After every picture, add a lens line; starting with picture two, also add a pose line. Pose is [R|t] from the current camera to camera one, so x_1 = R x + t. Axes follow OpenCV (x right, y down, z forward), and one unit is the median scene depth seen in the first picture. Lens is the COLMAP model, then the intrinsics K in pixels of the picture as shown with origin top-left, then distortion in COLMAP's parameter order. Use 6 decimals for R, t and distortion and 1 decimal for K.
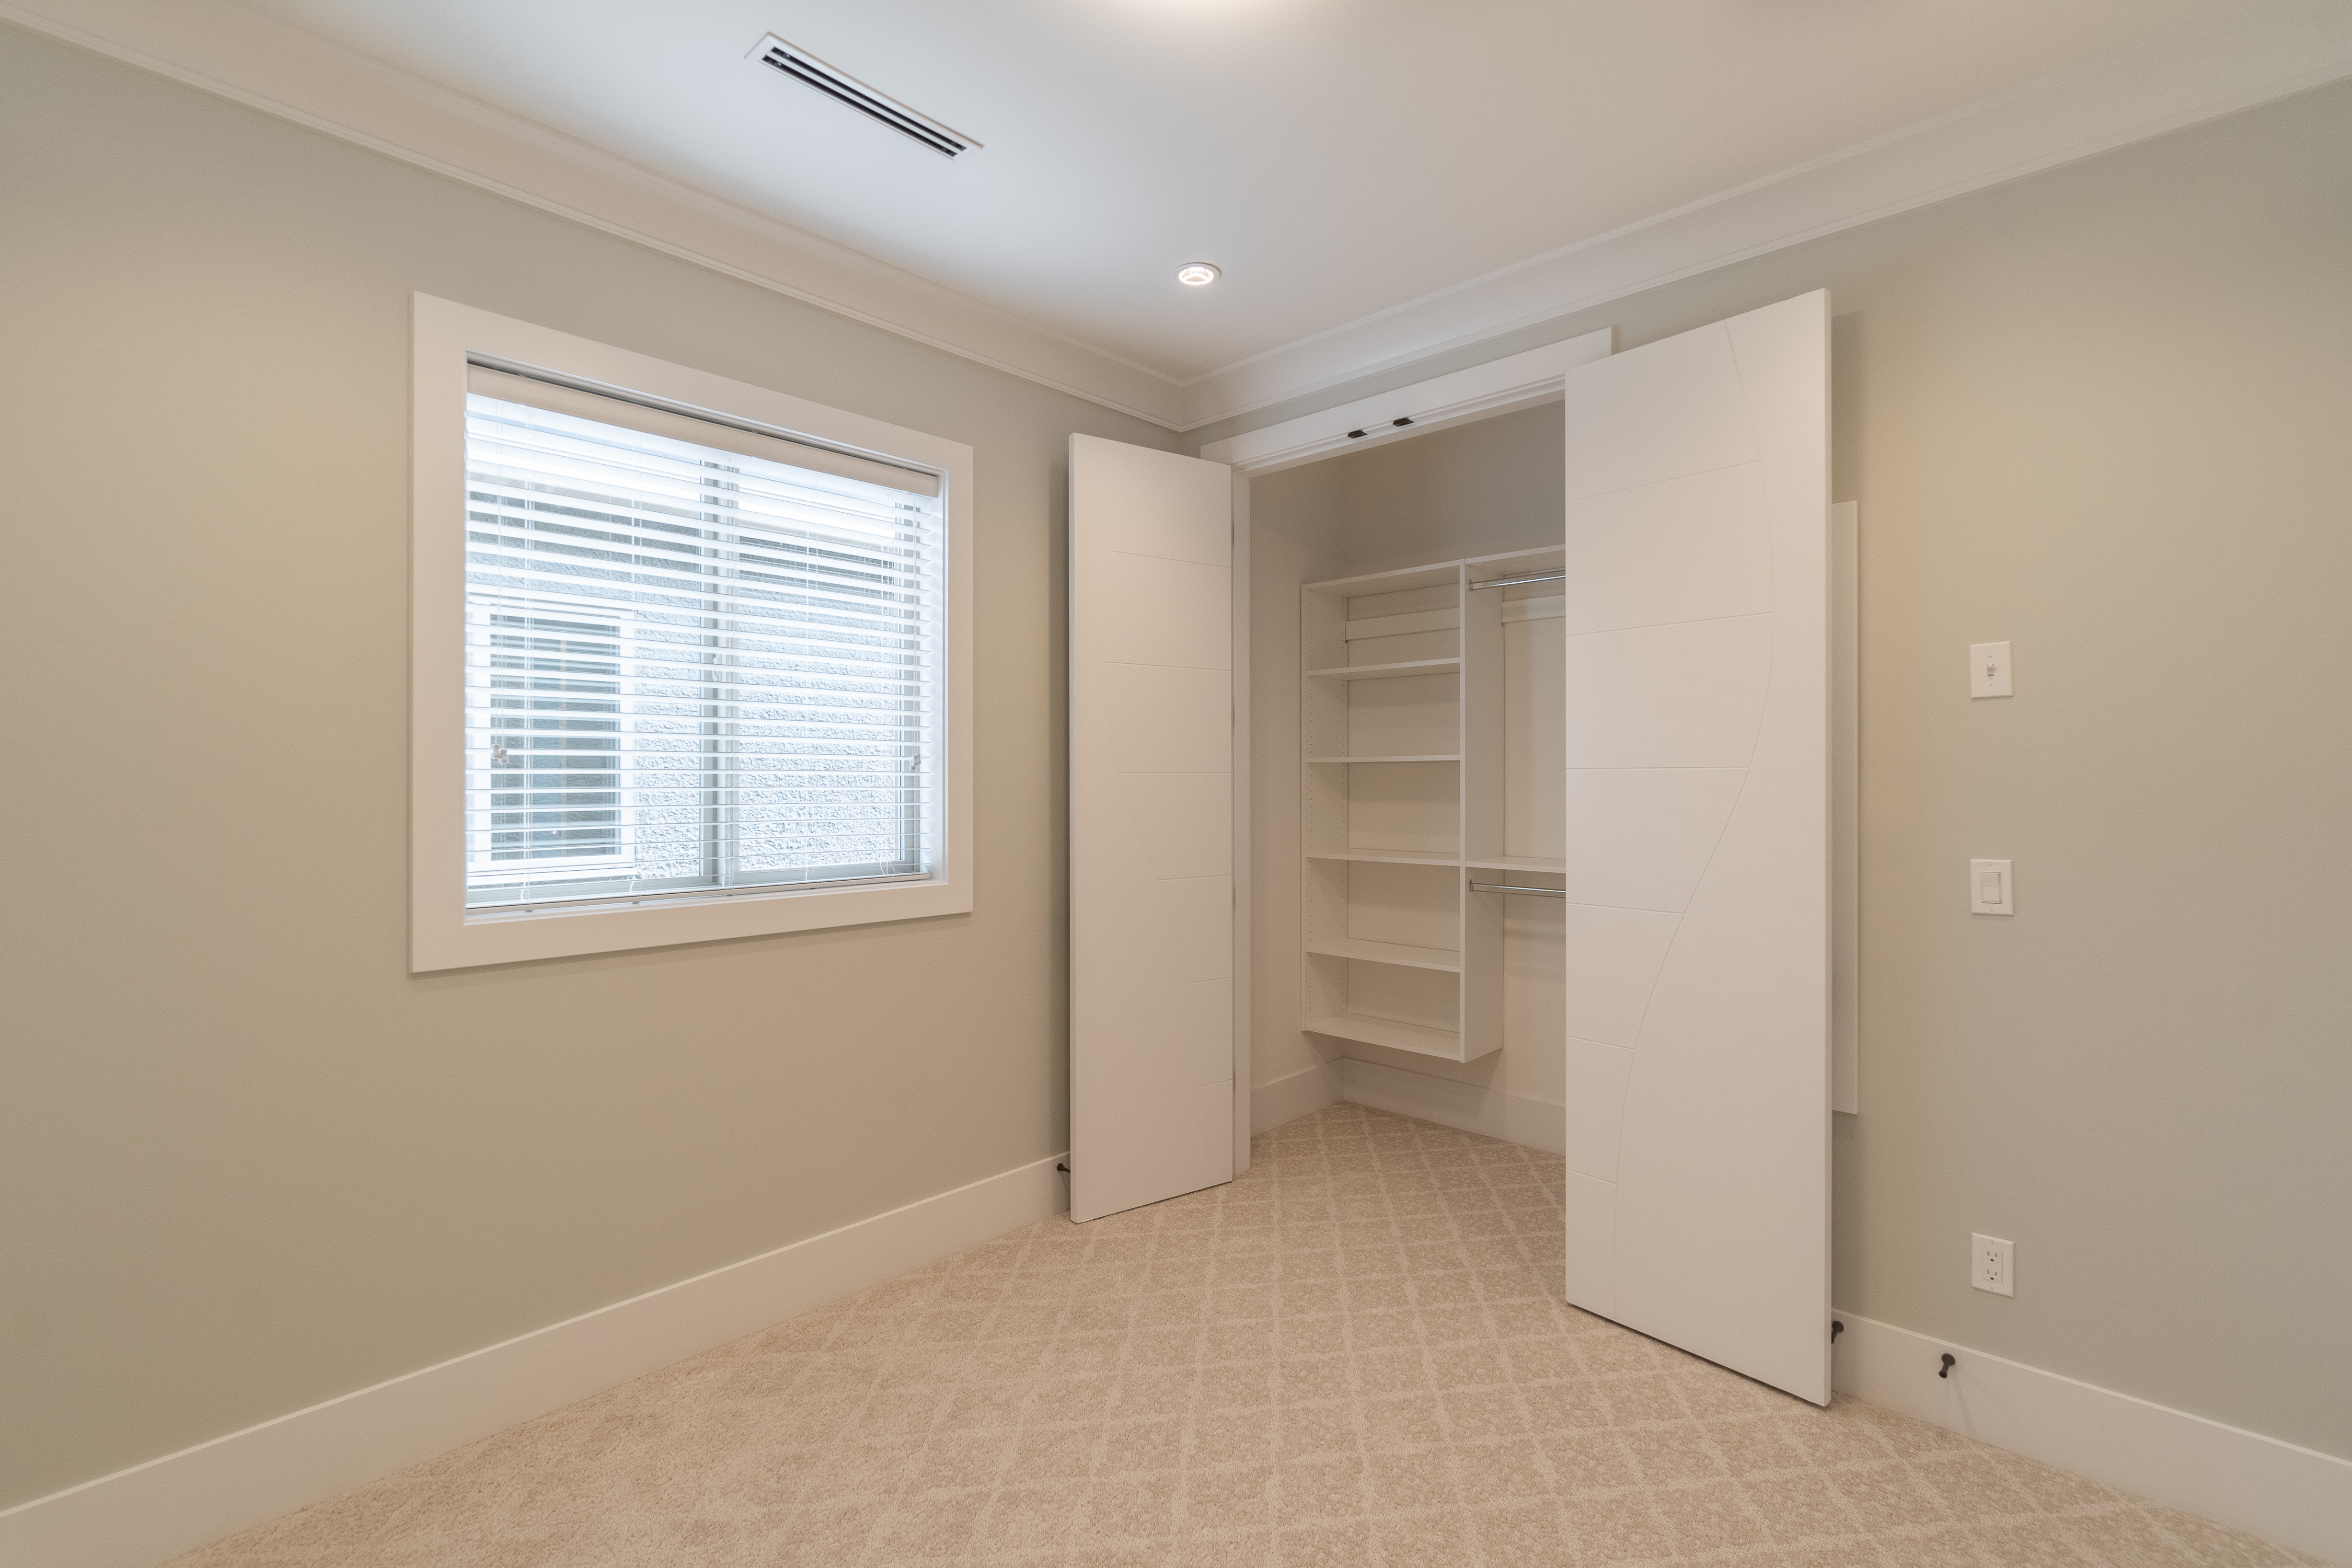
lens RADIAL K [[1036.6, 0, 1165.7], [0, 1036.6, 782.9], [0, 0, 1]] dist [-0.023049, -0.000132]
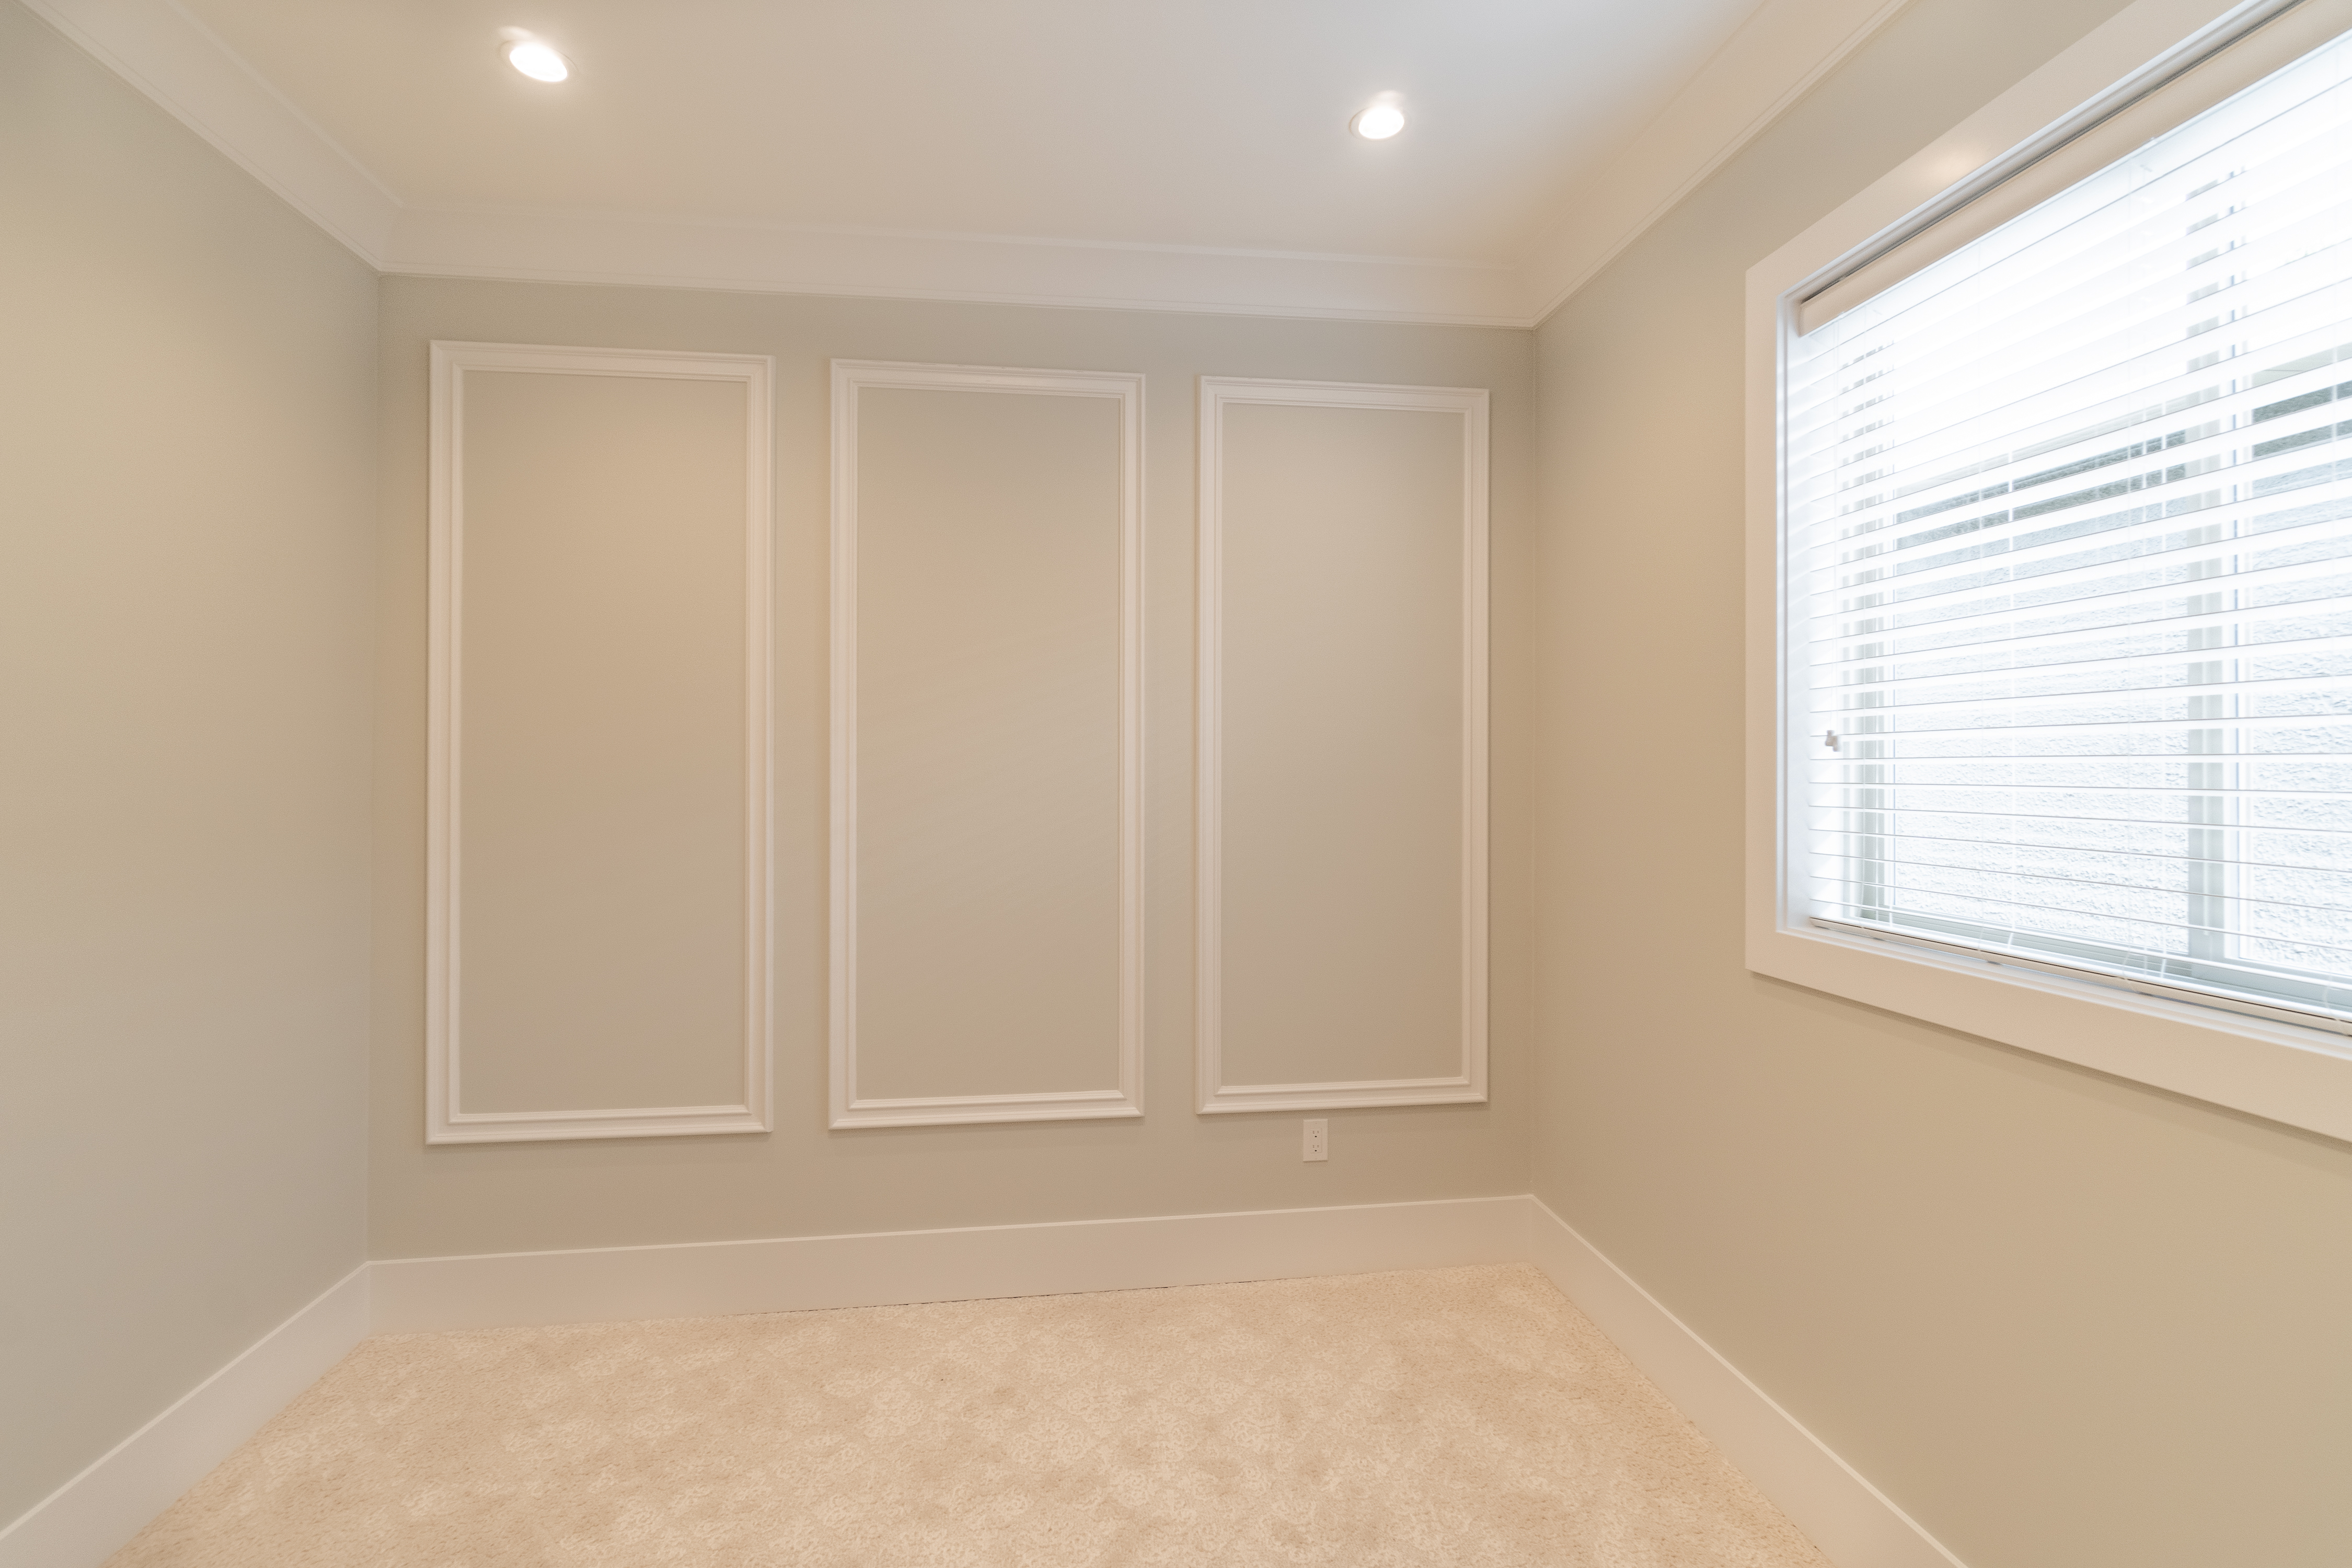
lens RADIAL K [[1046.5, 0, 1171.3], [0, 1046.5, 766.5], [0, 0, 1]] dist [-0.011899, -0.000190]
pose [[-0.630731, -0.002721, -0.775997, 0.308620], [-0.007886, 0.999965, 0.002904, -0.005962], [0.775962, 0.007951, -0.630730, 0.975713]]
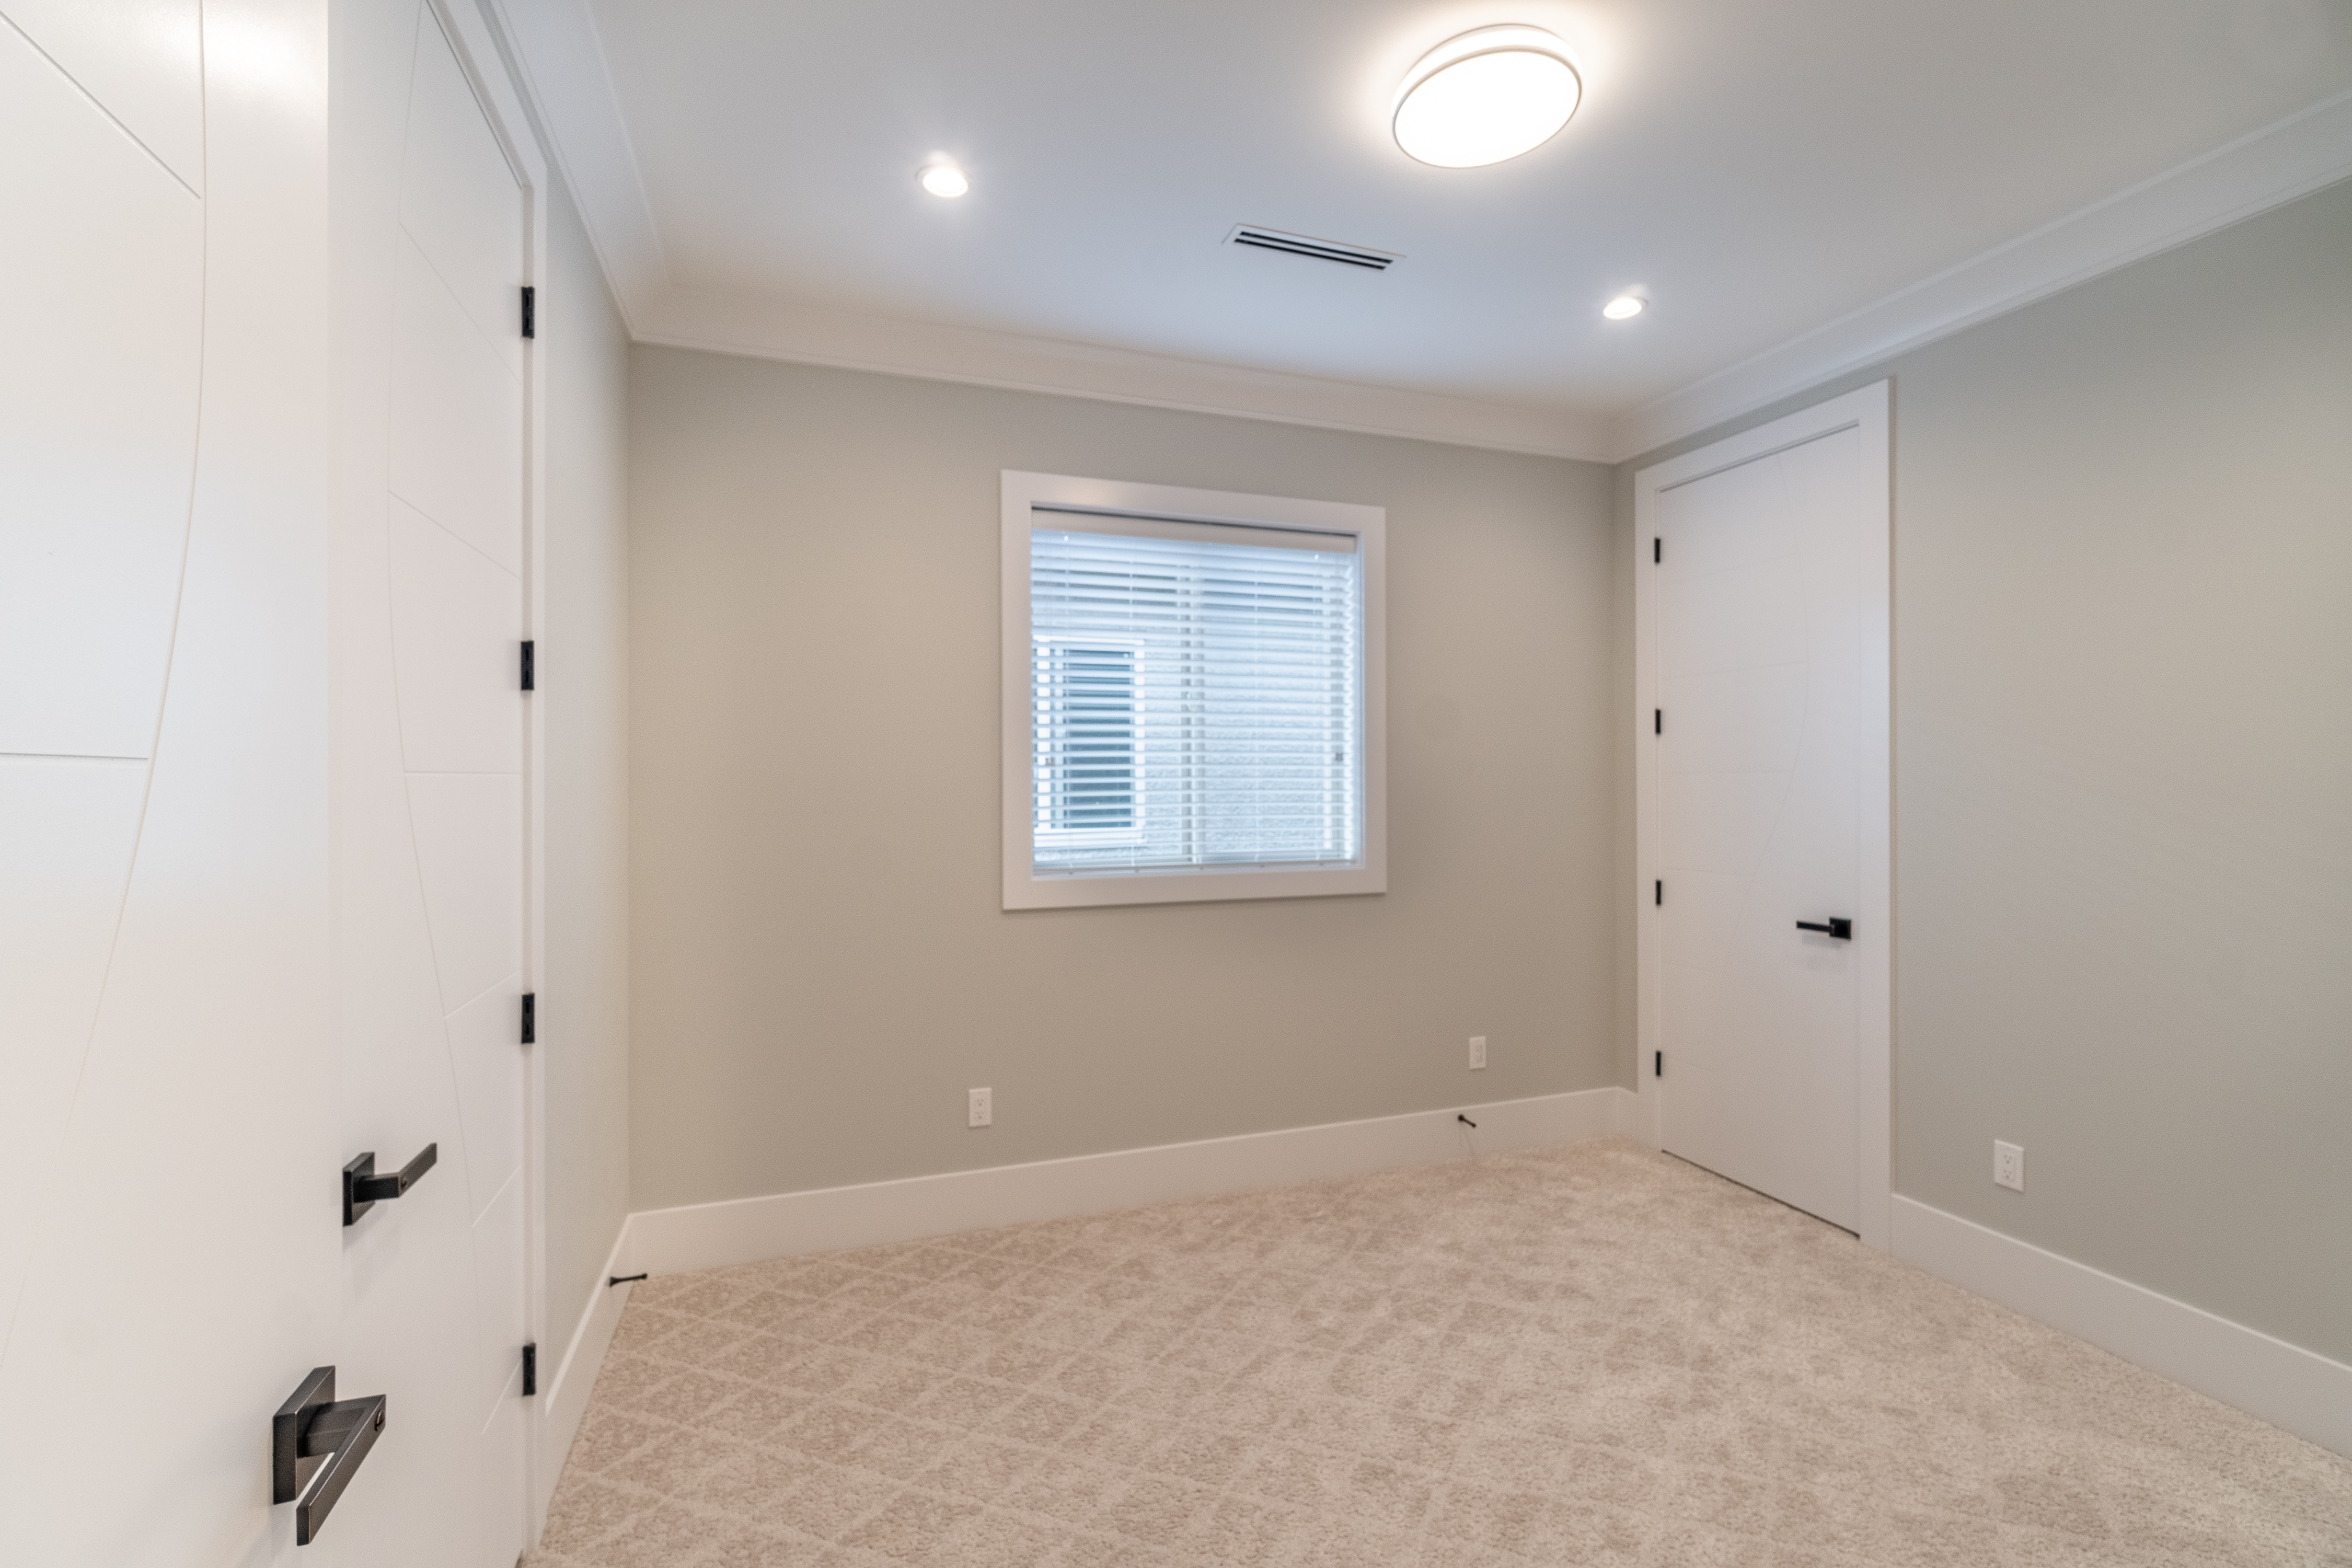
lens RADIAL K [[1013.5, 0, 1176.0], [0, 1013.5, 784.0], [0, 0, 1]] dist [0.000267, -0.000065]
pose [[0.890353, -0.004318, -0.455251, 0.162773], [0.003501, 0.999990, -0.002637, -0.000079], [0.455258, 0.000754, 0.890359, -0.206296]]
